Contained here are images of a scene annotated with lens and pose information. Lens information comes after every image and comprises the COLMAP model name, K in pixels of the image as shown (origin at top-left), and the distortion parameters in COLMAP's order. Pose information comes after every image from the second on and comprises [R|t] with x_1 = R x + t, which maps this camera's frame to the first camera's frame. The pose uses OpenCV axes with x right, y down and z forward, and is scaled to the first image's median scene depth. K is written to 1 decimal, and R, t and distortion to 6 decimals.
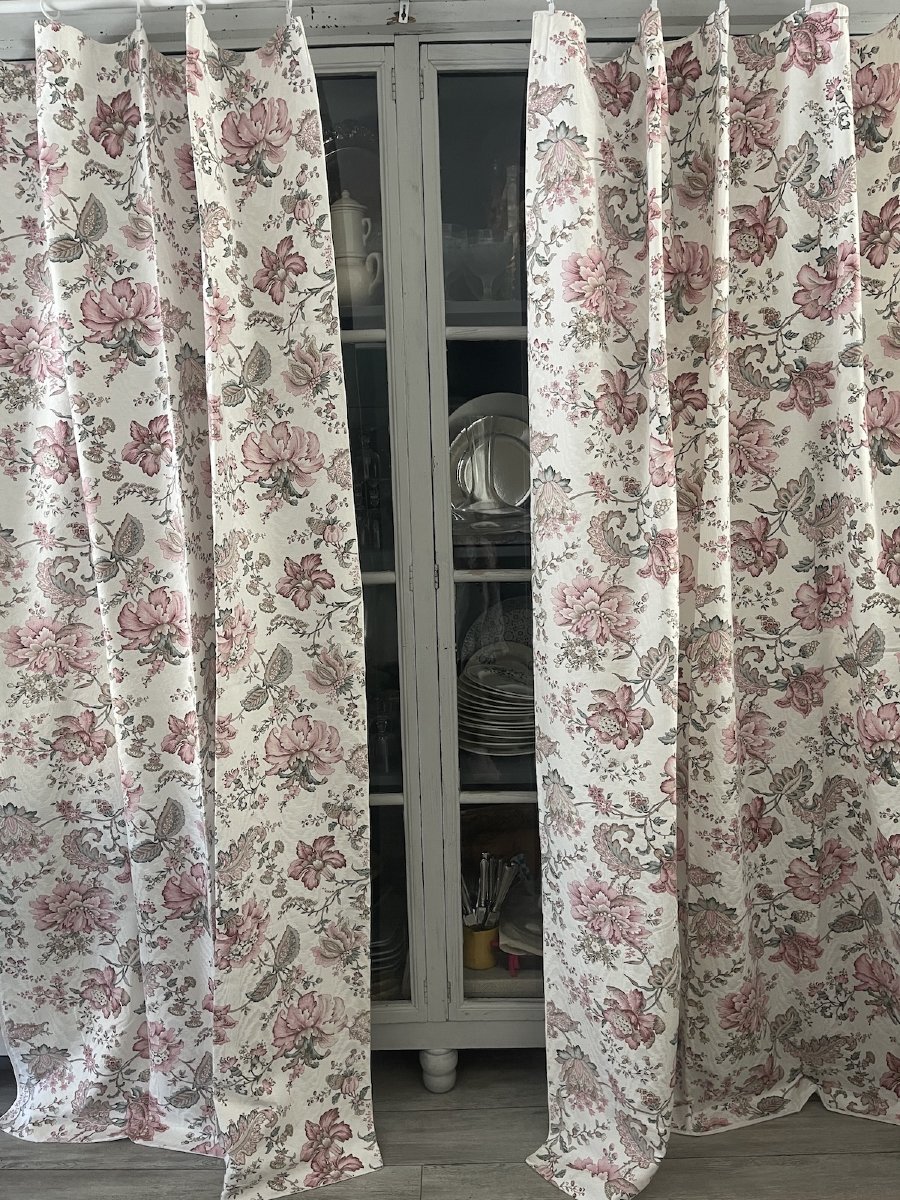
lens RADIAL K [[859.4, 0, 450.5], [0, 859.4, 597.8], [0, 0, 1]] dist [0.030230, -0.046344]
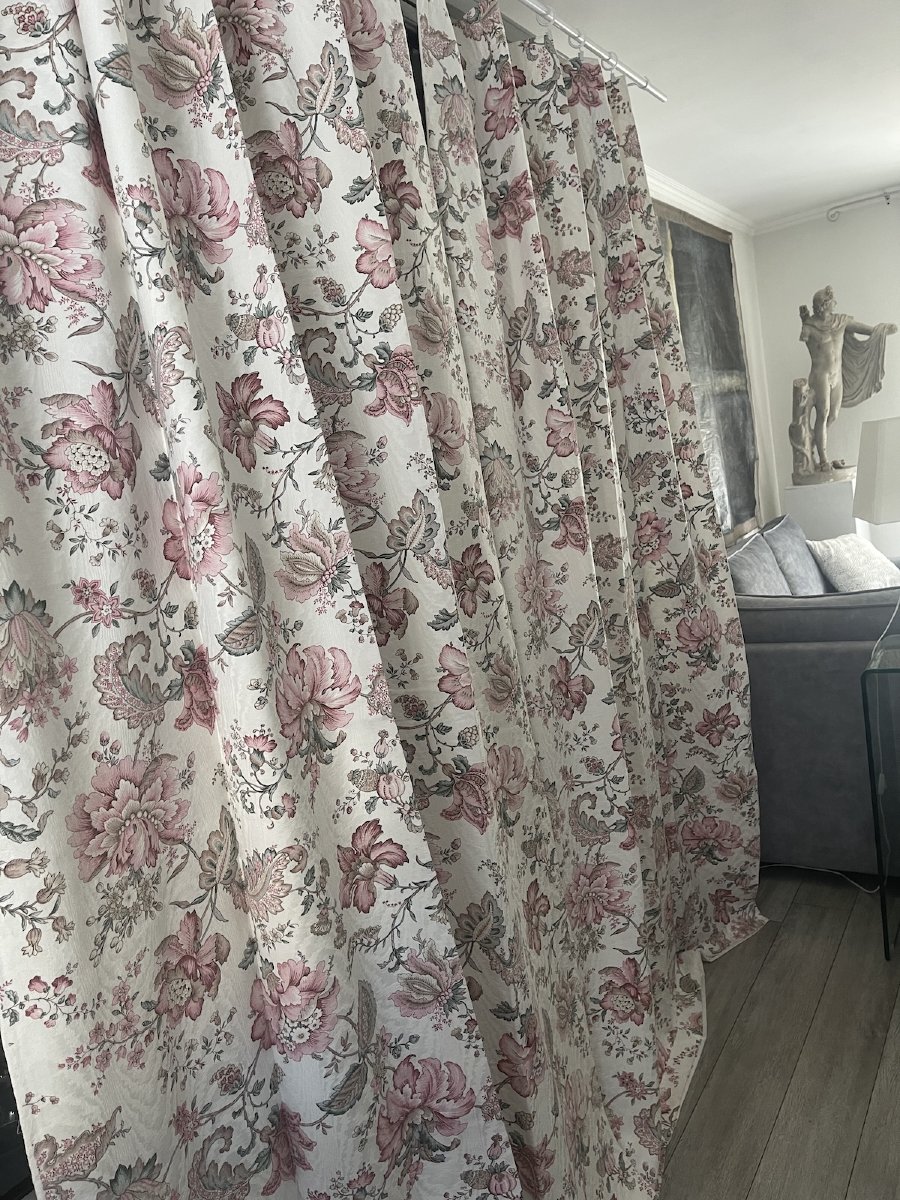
lens RADIAL K [[915.1, 0, 459.0], [0, 915.1, 597.1], [0, 0, 1]] dist [0.024561, -0.021946]
pose [[0.525453, -0.174949, 0.832642, -0.815823], [0.273979, 0.961296, 0.029082, -0.031972], [-0.805503, 0.212845, 0.553048, 0.521739]]
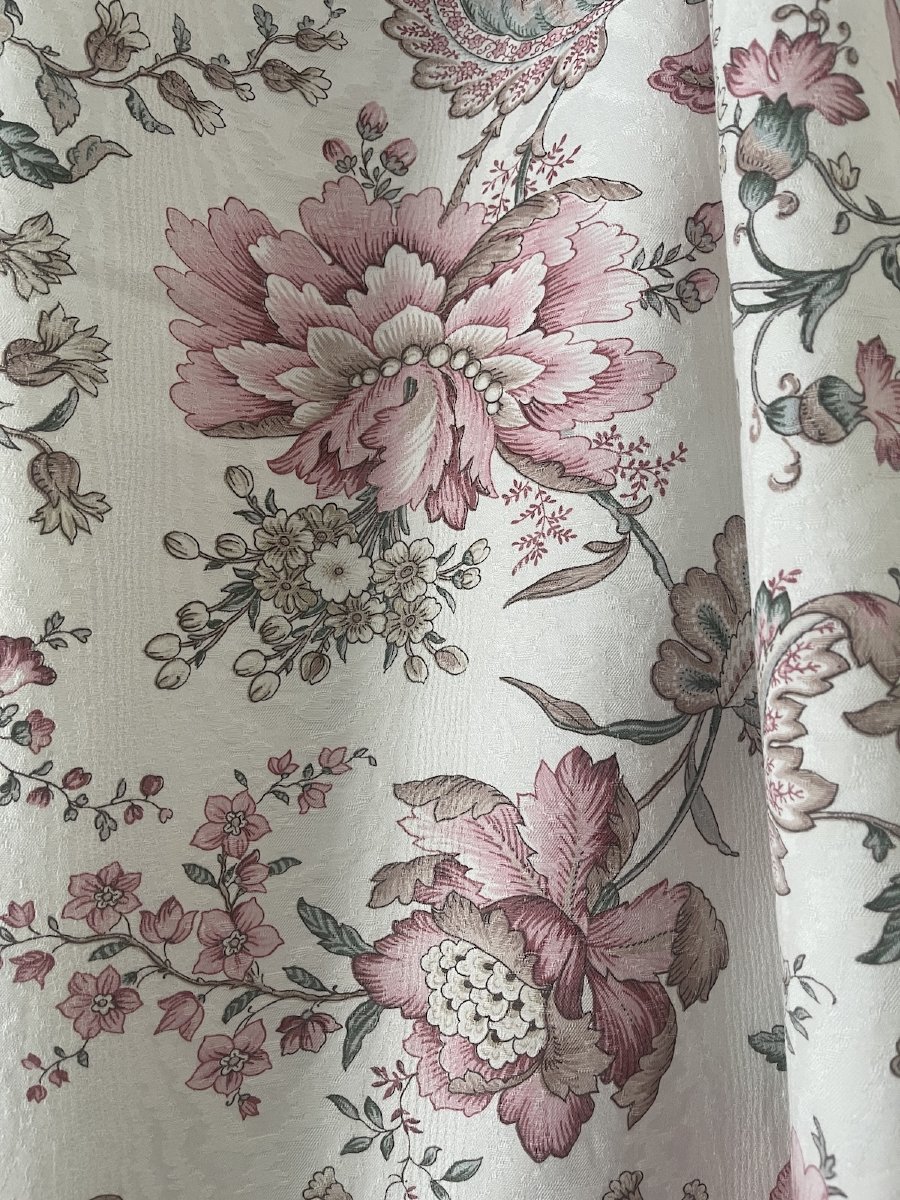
lens RADIAL K [[915.1, 0, 460.1], [0, 915.1, 596.8], [0, 0, 1]] dist [0.024561, -0.021946]
pose [[0.999728, 0.010440, -0.020860, -0.459820], [-0.014506, 0.978549, -0.205502, -0.194338], [0.018267, 0.205749, 0.978434, 0.809232]]
